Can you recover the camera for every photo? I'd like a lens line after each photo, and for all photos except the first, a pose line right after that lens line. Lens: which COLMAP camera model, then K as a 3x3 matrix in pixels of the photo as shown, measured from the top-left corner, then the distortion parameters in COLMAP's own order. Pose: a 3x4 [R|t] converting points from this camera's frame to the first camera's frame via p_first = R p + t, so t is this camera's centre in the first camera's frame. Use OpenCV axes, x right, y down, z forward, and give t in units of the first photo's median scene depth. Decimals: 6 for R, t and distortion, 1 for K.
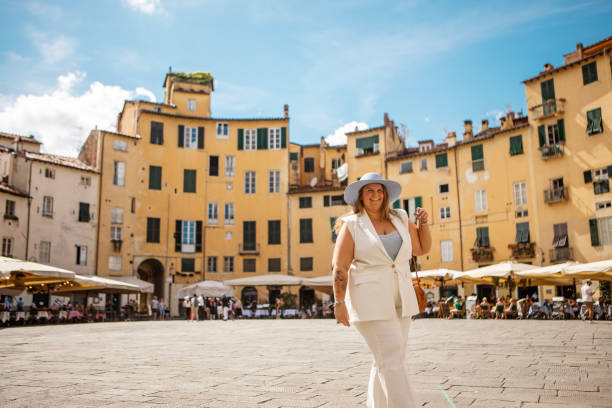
lens RADIAL K [[577.2, 0, 304.4], [0, 577.2, 206.3], [0, 0, 1]] dist [-0.097696, 0.137483]
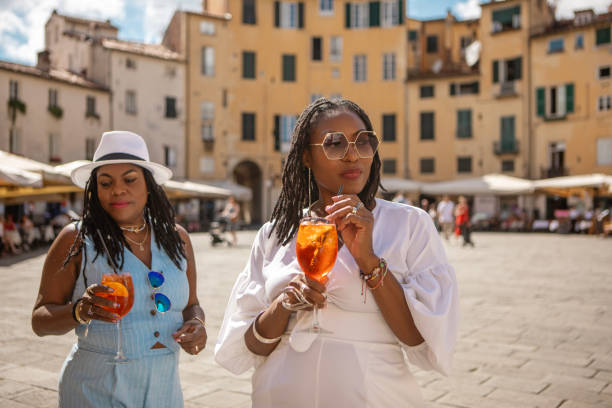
lens RADIAL K [[678.2, 0, 308.7], [0, 678.2, 202.0], [0, 0, 1]] dist [-0.027236, 0.019625]
pose [[0.985665, 0.011861, -0.168299, 0.000072], [0.015406, 0.987030, 0.159792, -0.008477], [0.168012, -0.160095, 0.972698, -0.000772]]
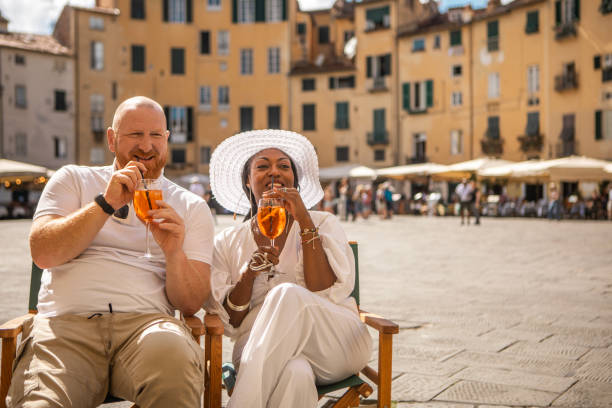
lens RADIAL K [[764.6, 0, 306.0], [0, 764.6, 204.0], [0, 0, 1]] dist [-0.006399, -0.016990]
pose [[0.996535, 0.003969, -0.083084, 0.098137], [0.010842, 0.984141, 0.177054, -0.035136], [0.082469, -0.177341, 0.980688, -0.179192]]
